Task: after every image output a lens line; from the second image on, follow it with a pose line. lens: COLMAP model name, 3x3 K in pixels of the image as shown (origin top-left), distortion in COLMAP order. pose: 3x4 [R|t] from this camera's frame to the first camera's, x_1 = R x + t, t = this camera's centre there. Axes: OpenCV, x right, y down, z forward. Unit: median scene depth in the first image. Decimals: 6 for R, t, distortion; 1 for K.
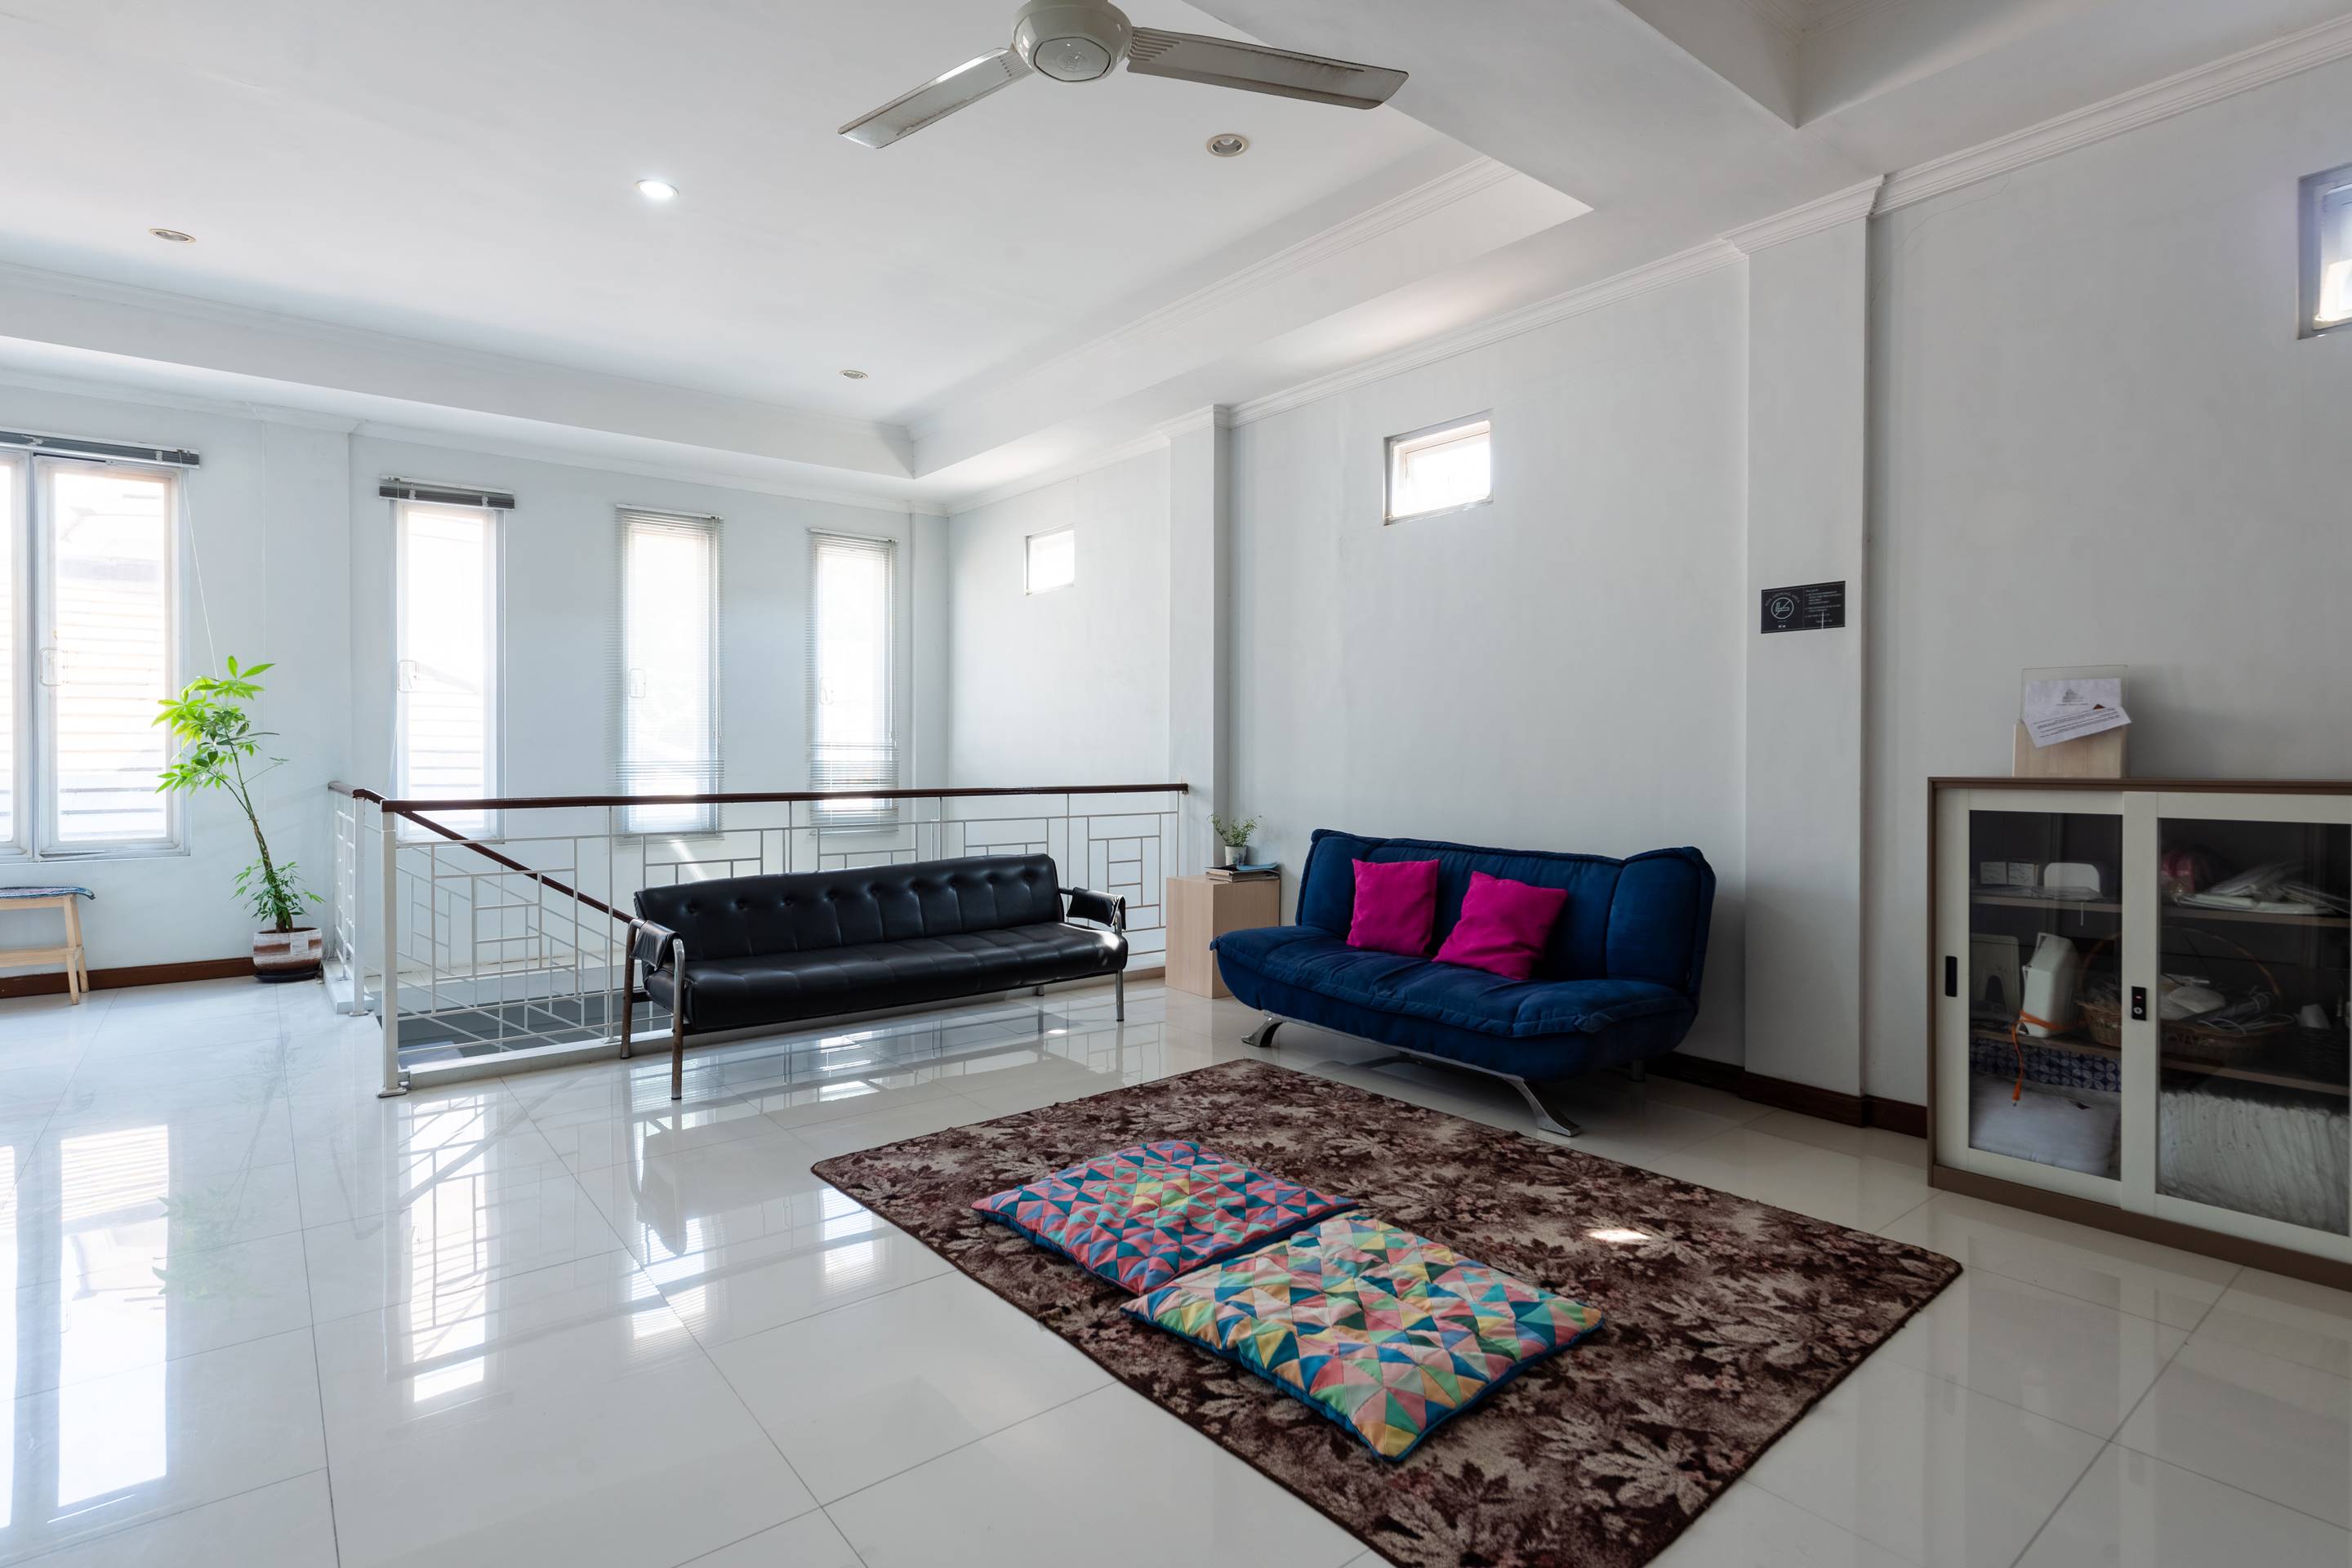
lens RADIAL K [[1150.9, 0, 1167.0], [0, 1150.9, 772.4], [0, 0, 1]] dist [0.018660, -0.011852]
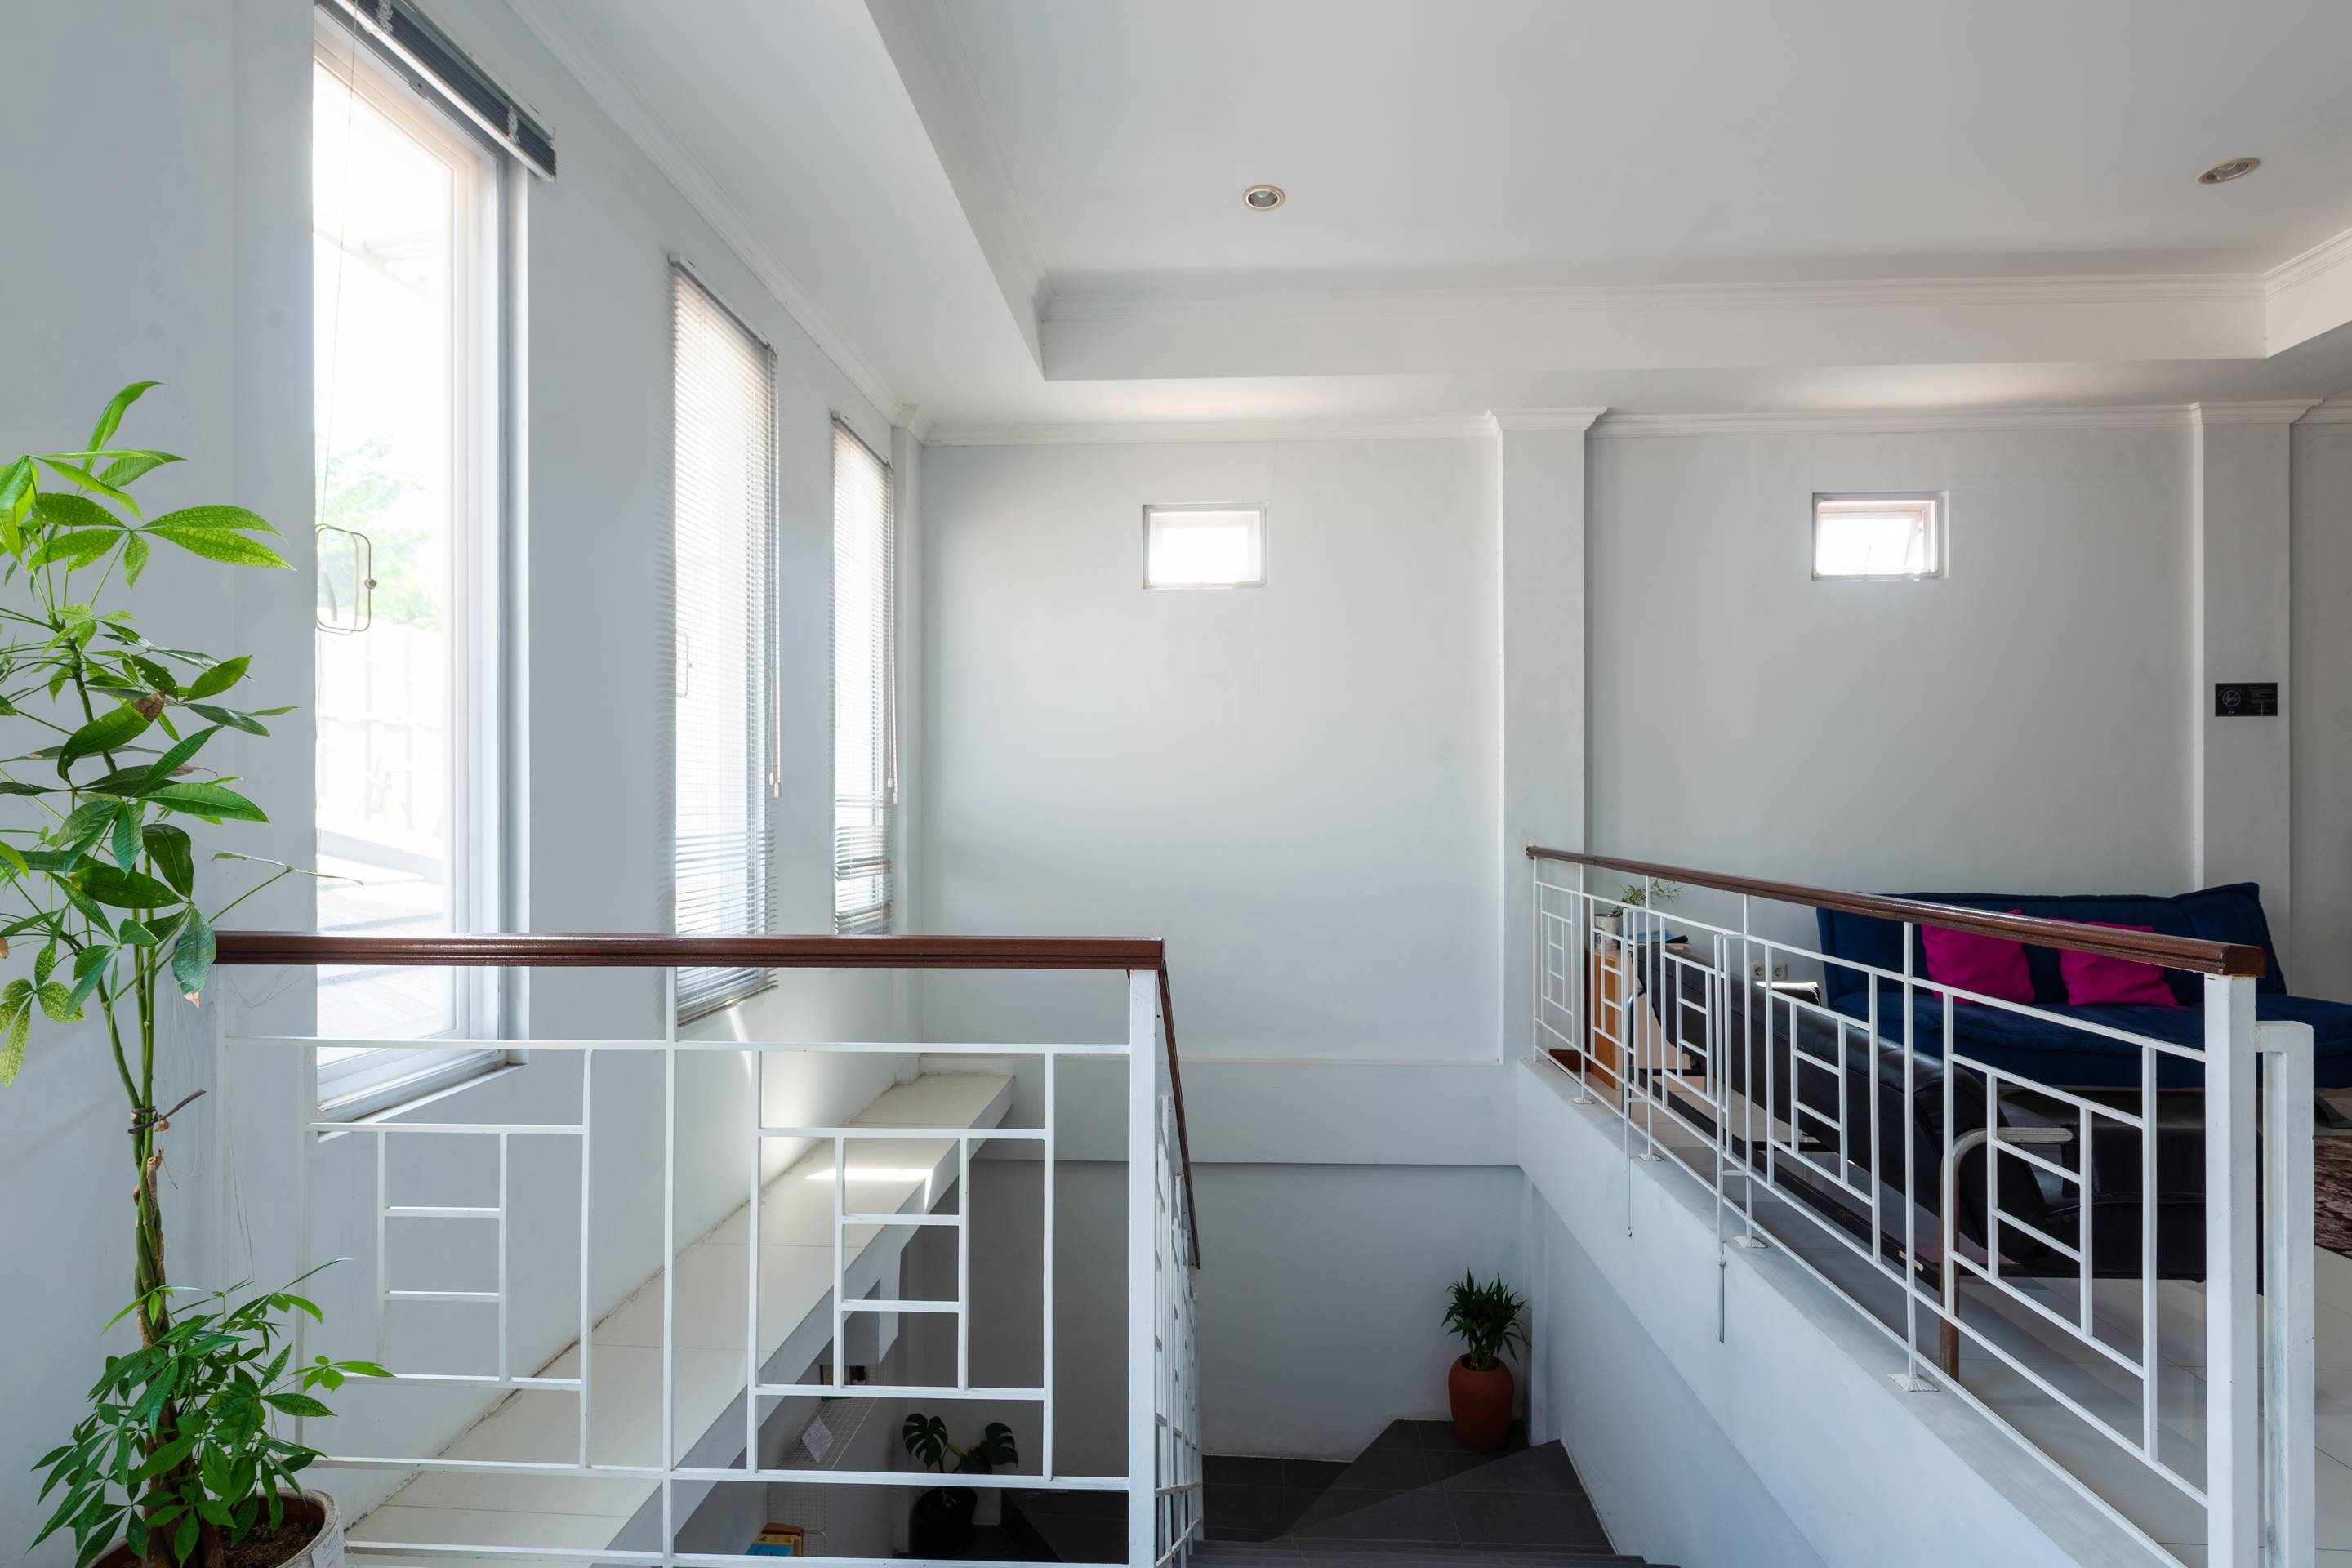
lens RADIAL K [[1106.7, 0, 1167.9], [0, 1106.7, 808.2], [0, 0, 1]] dist [0.016716, -0.009588]
pose [[0.661443, -0.004394, 0.749982, -1.150828], [0.016419, 0.999828, -0.008623, -0.024650], [-0.749815, 0.018018, 0.661402, 1.008604]]
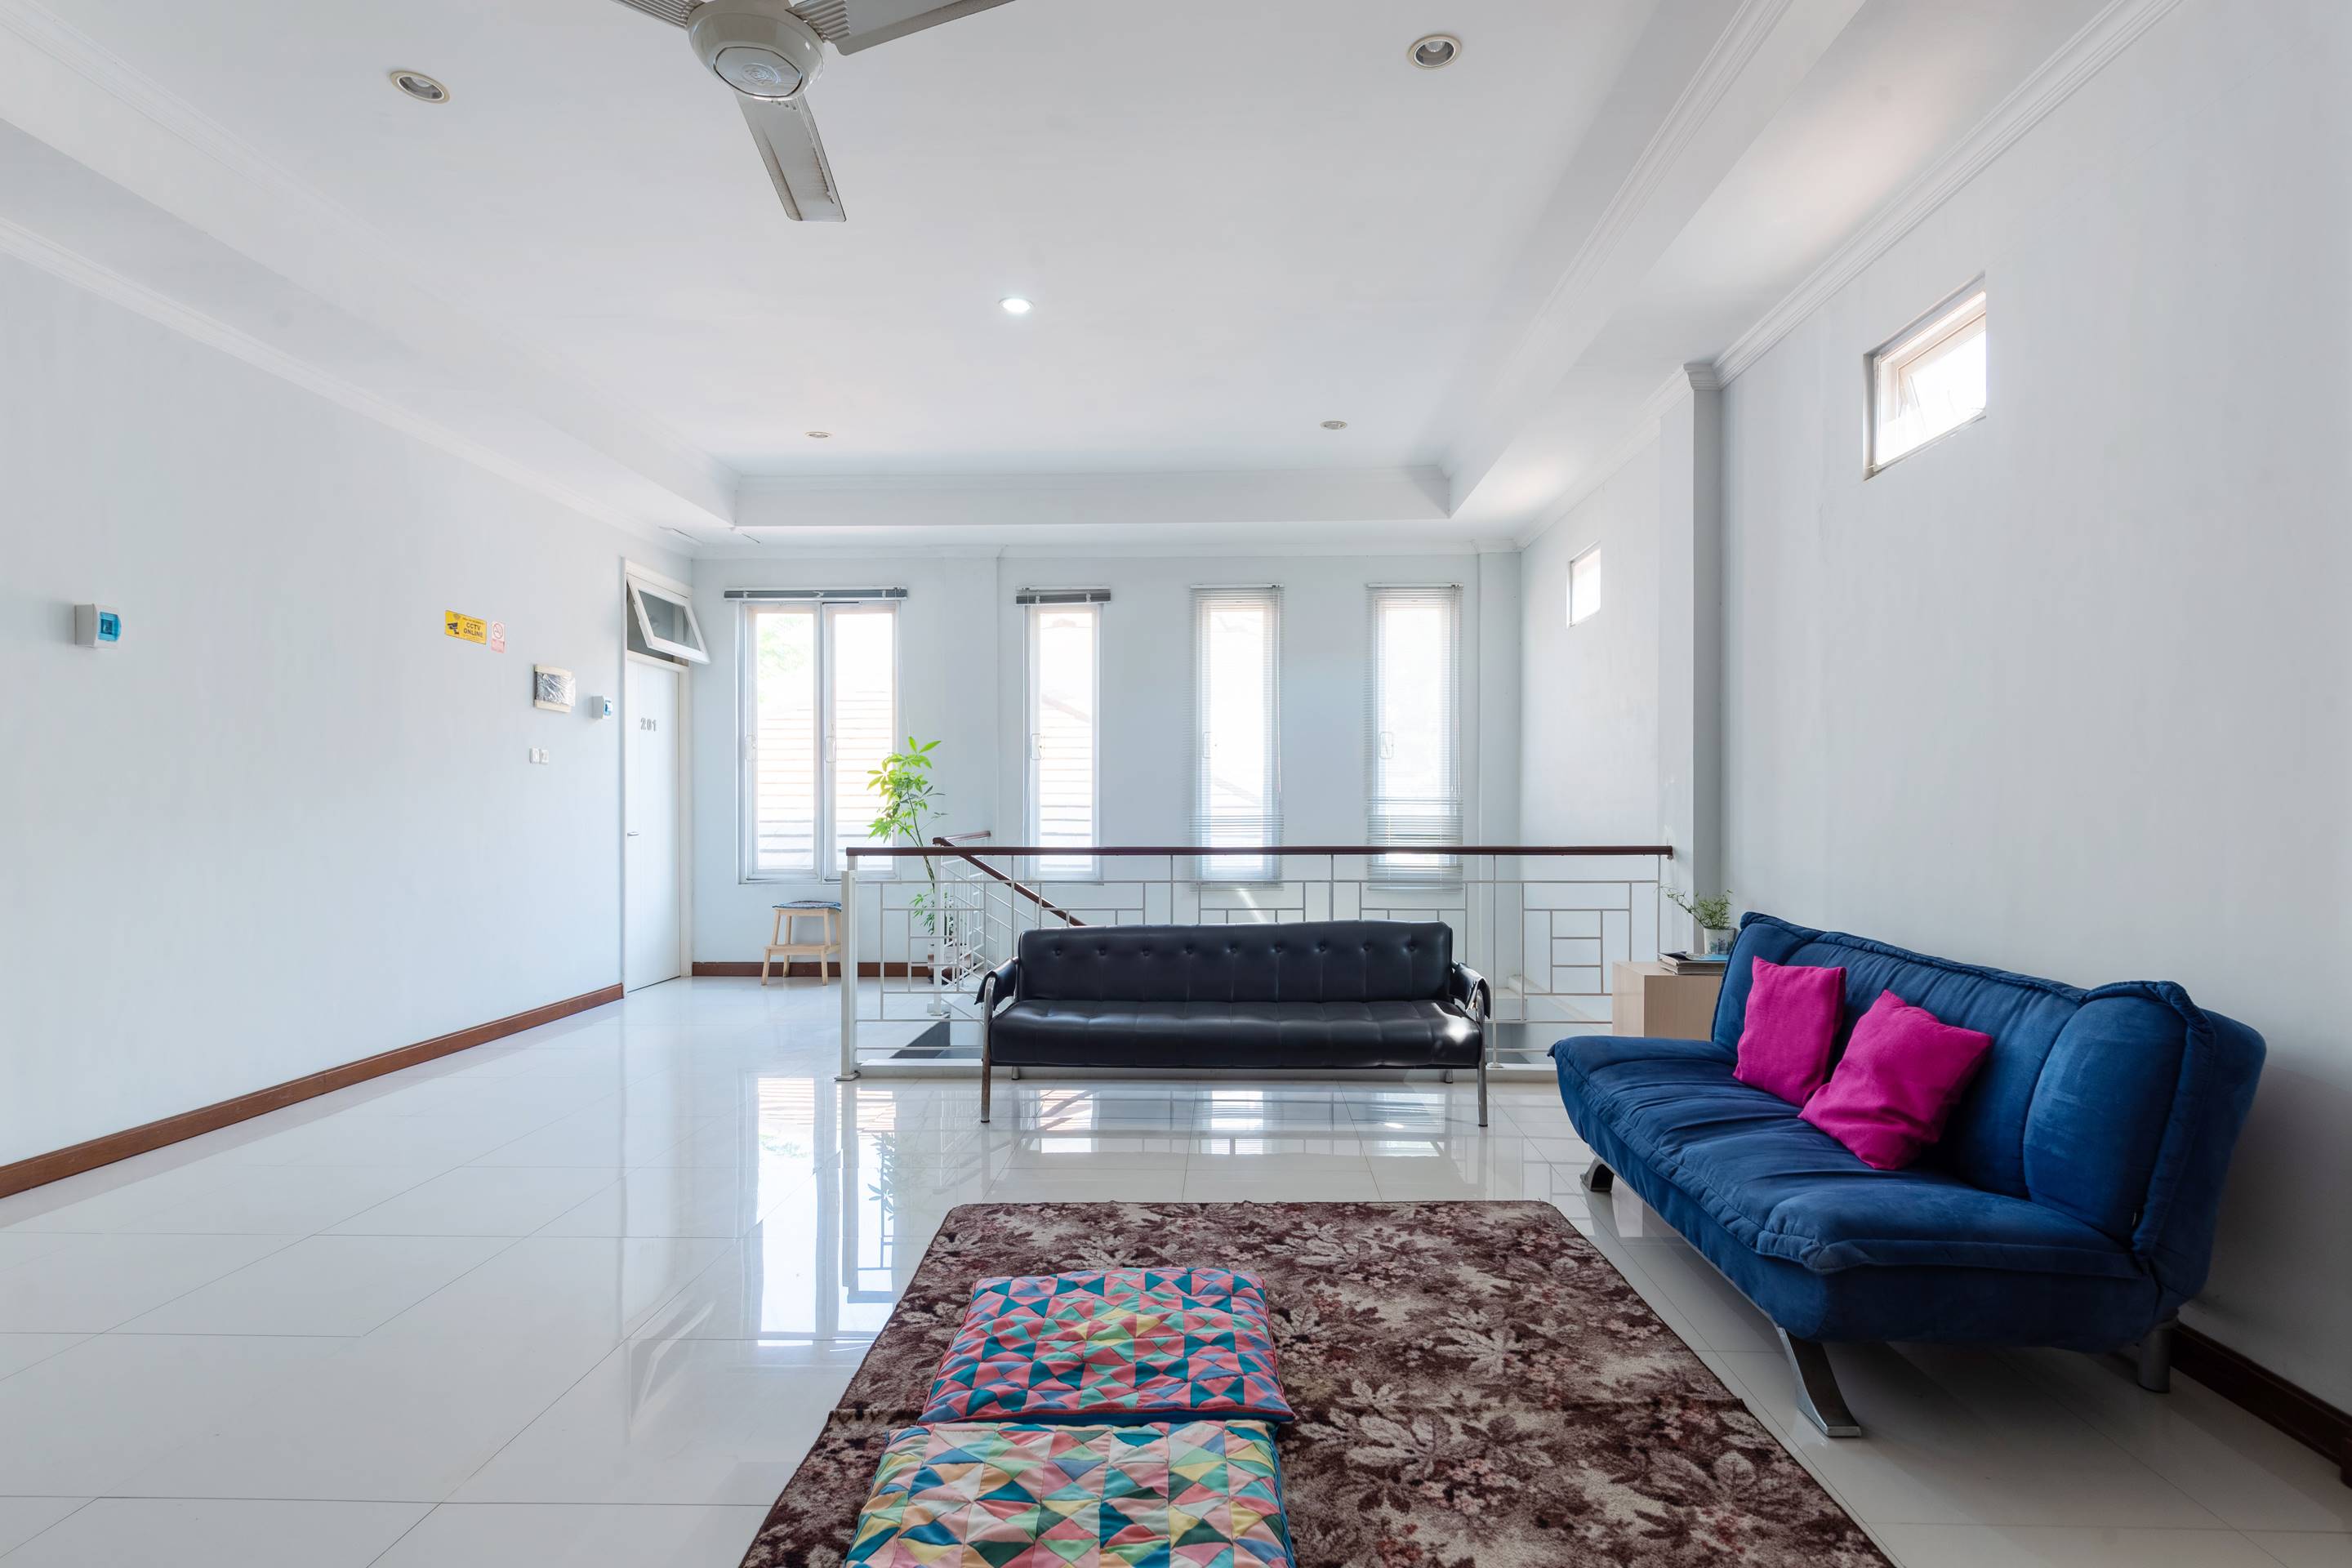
lens RADIAL K [[1146.4, 0, 1205.6], [0, 1146.4, 815.1], [0, 0, 1]] dist [0.025351, -0.024274]
pose [[0.767698, 0.002492, -0.640807, 0.422848], [-0.008229, 0.999948, -0.005969, -0.006278], [0.640759, 0.009855, 0.767679, 0.275286]]
